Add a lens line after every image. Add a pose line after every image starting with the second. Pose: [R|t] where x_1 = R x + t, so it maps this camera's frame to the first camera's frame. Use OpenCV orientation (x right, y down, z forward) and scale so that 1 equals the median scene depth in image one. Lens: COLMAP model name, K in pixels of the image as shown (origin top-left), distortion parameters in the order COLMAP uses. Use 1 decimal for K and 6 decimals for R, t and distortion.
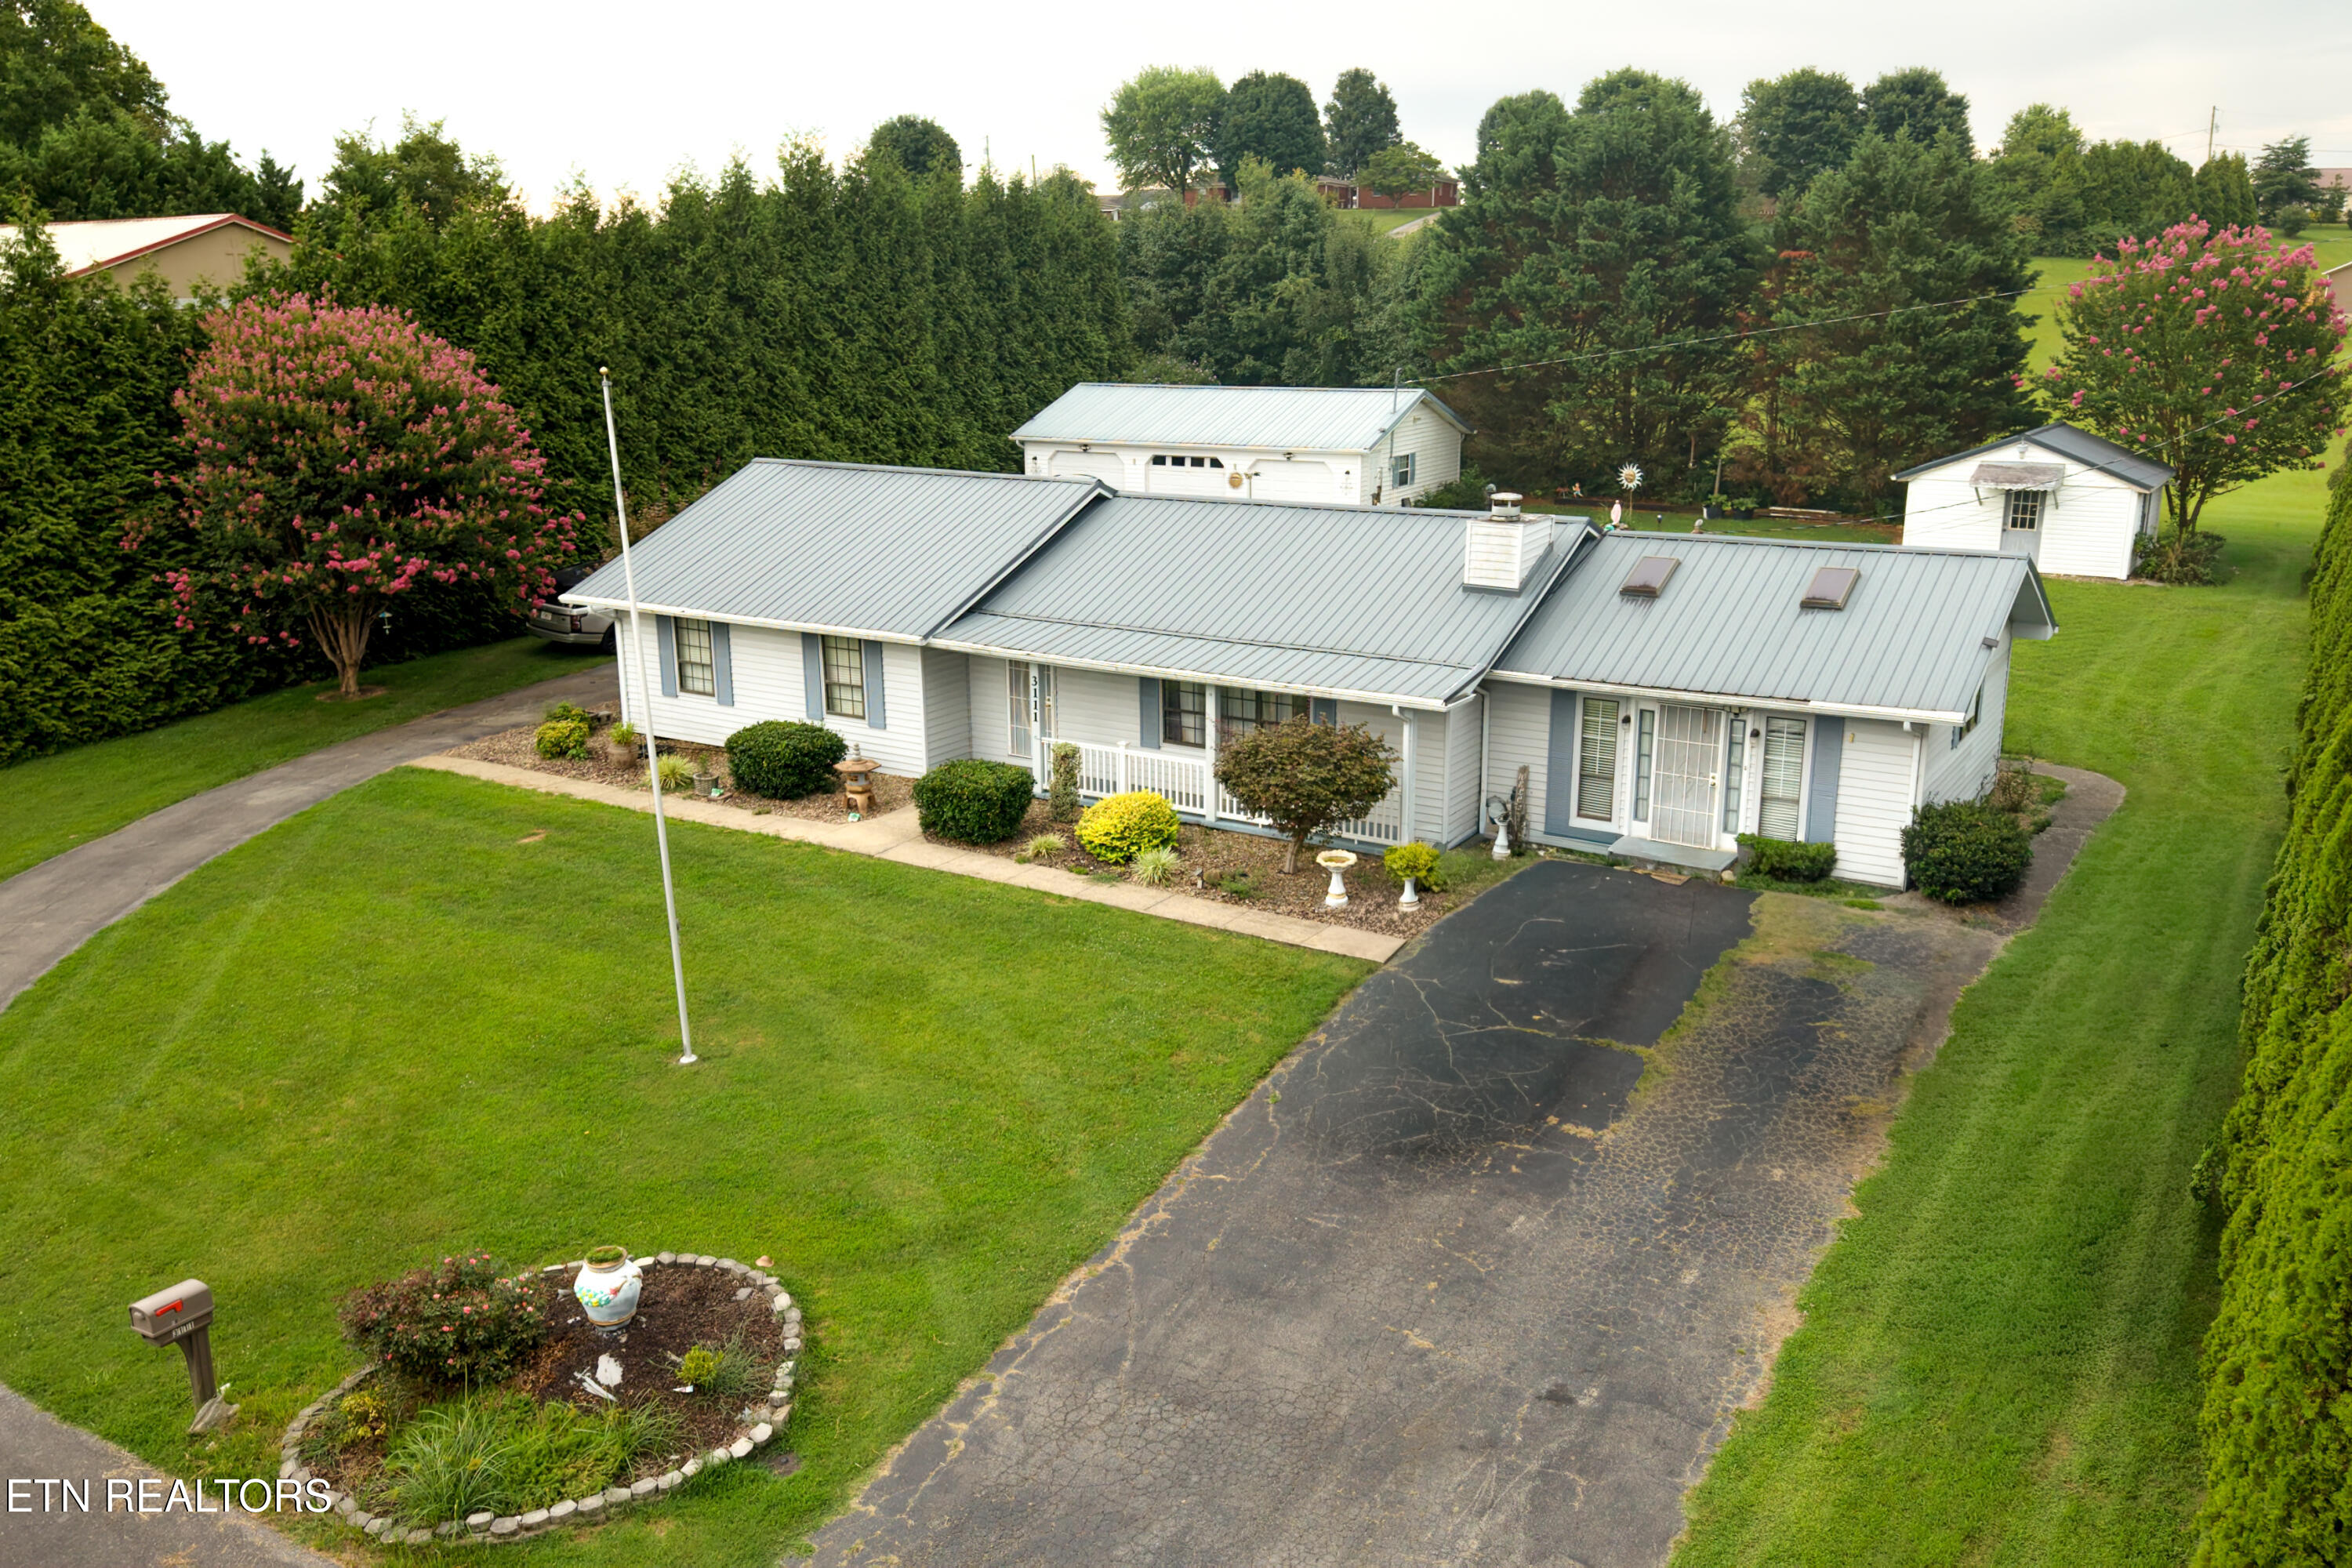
lens RADIAL K [[1845.2, 0, 1179.6], [0, 1845.2, 791.6], [0, 0, 1]] dist [0.097551, -0.142607]
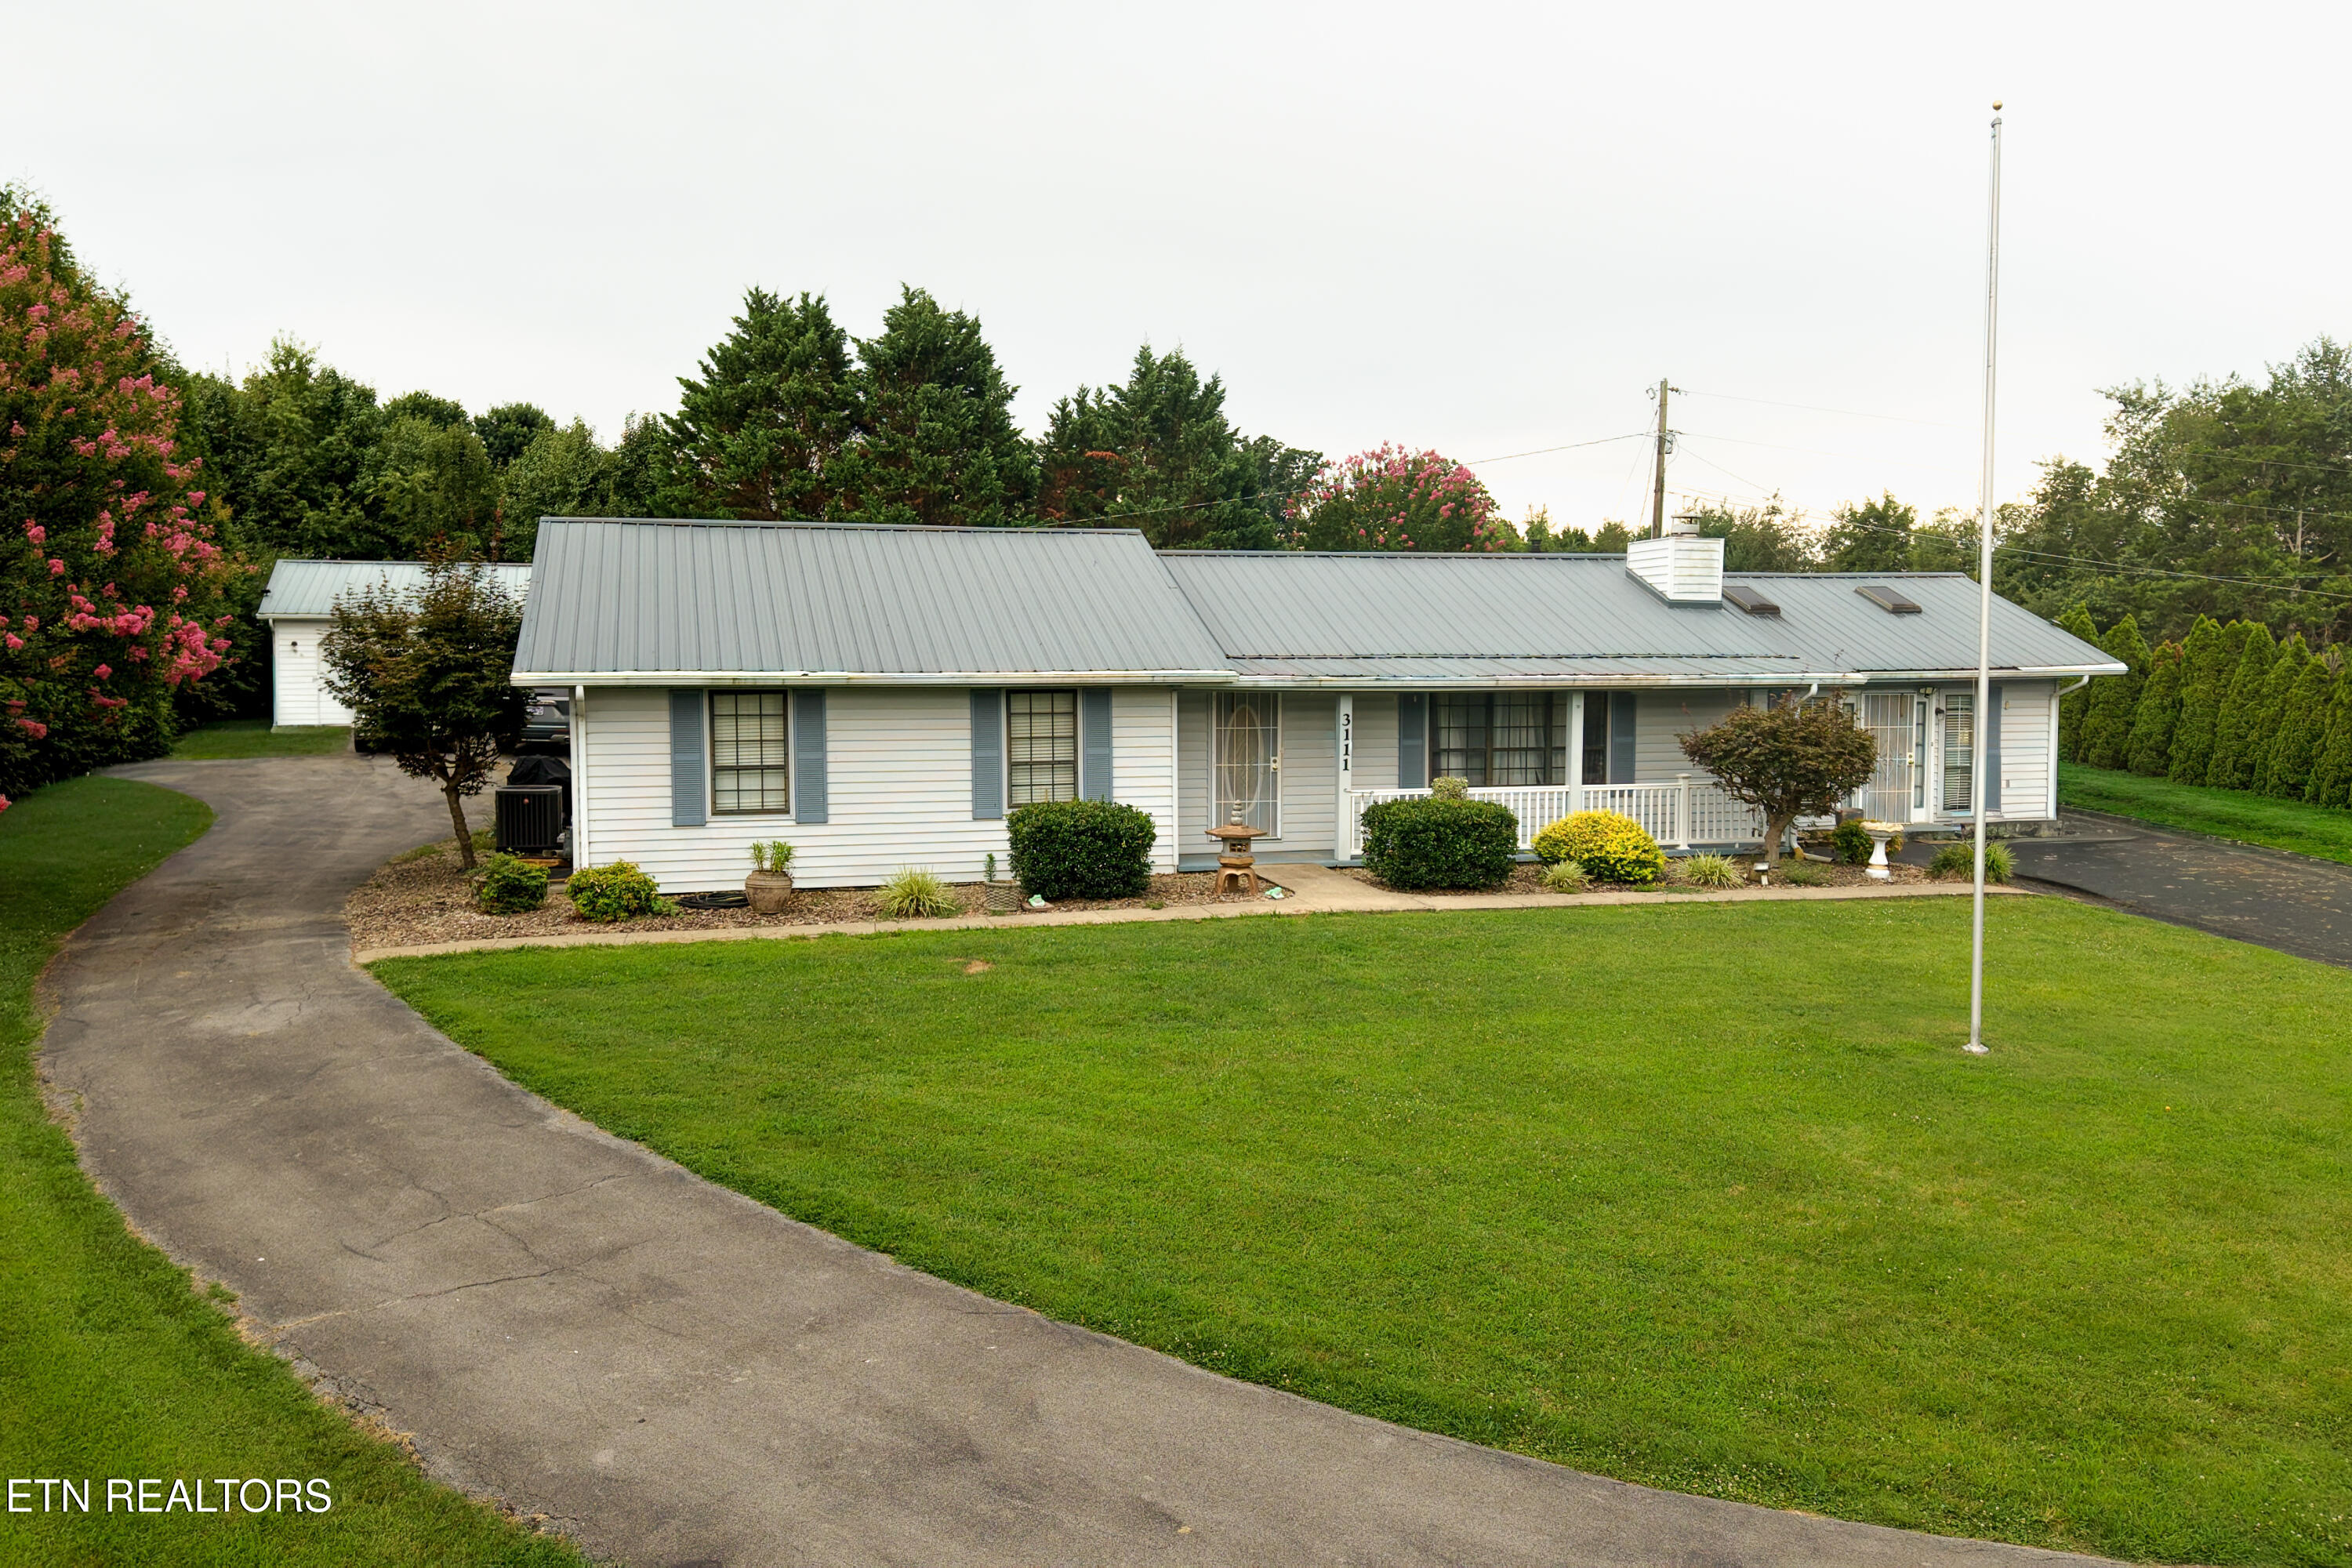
lens RADIAL K [[1859.9, 0, 1180.5], [0, 1859.9, 792.3], [0, 0, 1]] dist [0.038228, -0.053299]
pose [[0.670702, -0.046537, 0.740266, -0.403183], [0.190625, 0.975322, -0.111398, 0.026612], [-0.716813, 0.215828, 0.663021, 0.282474]]
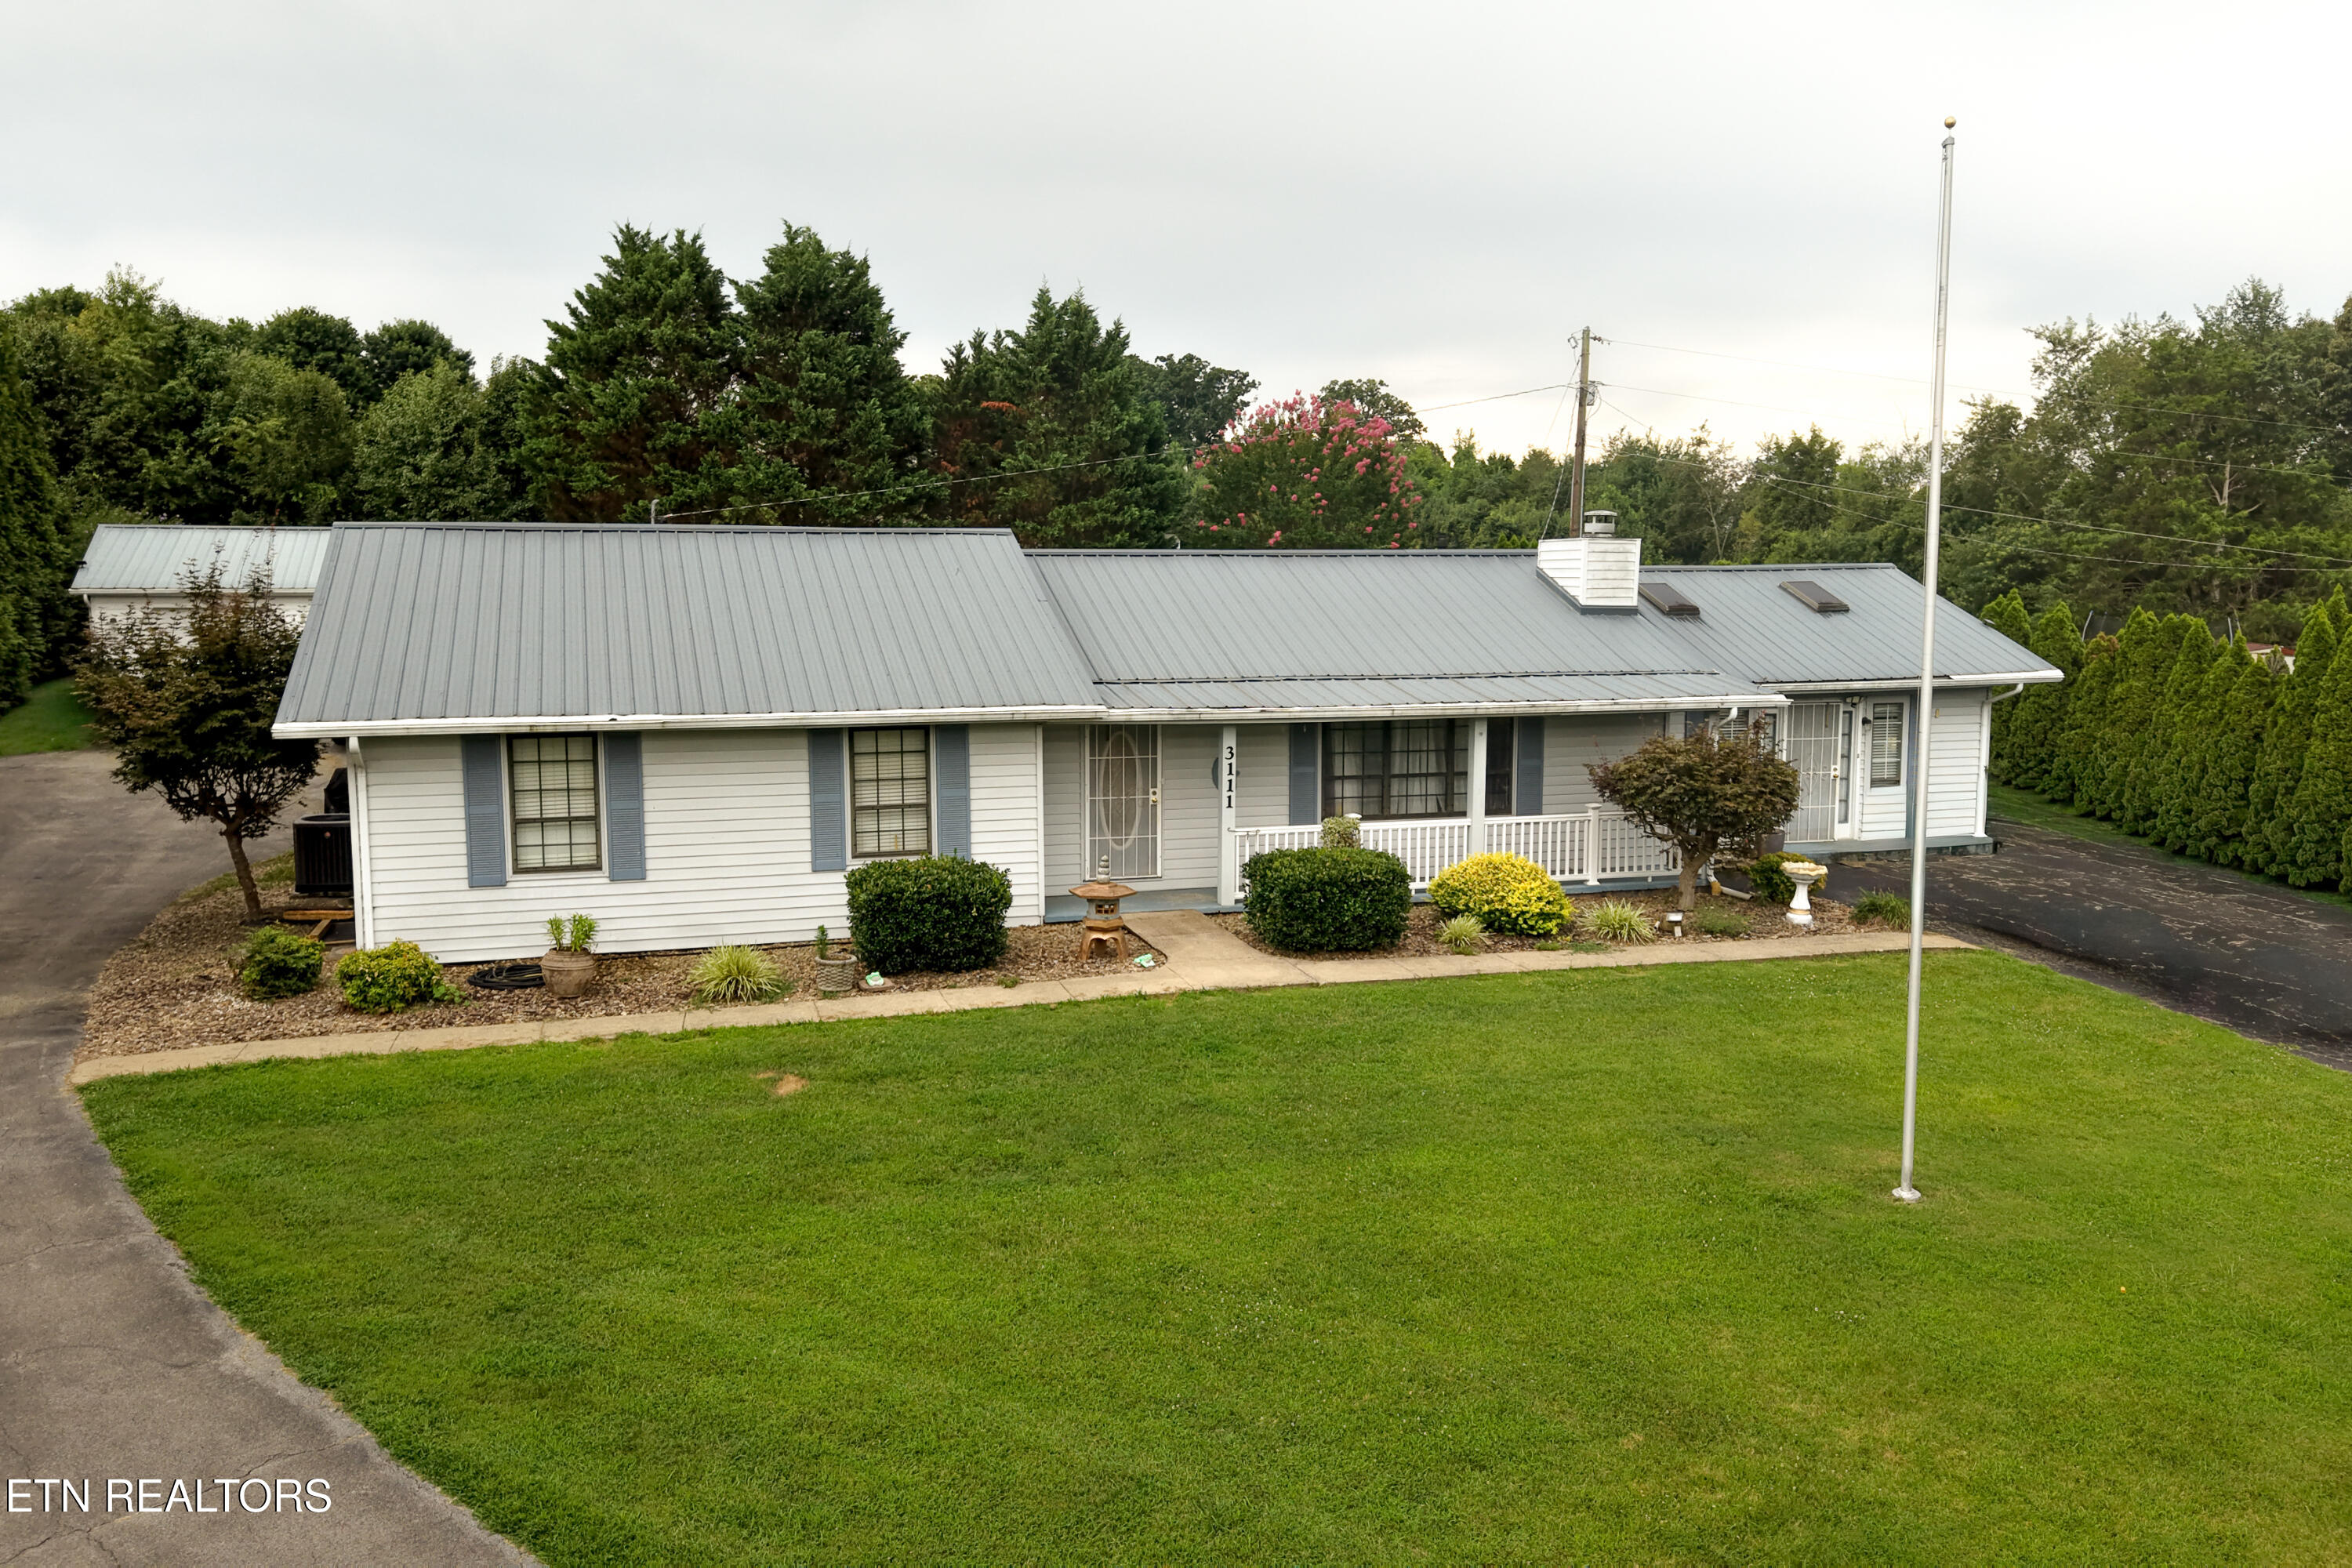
lens RADIAL K [[1859.9, 0, 1180.5], [0, 1859.9, 792.3], [0, 0, 1]] dist [0.038228, -0.053299]
pose [[0.642273, -0.082193, 0.762056, -0.363425], [0.195805, 0.978839, -0.059453, -0.002011], [-0.741044, 0.187399, 0.644776, 0.292655]]
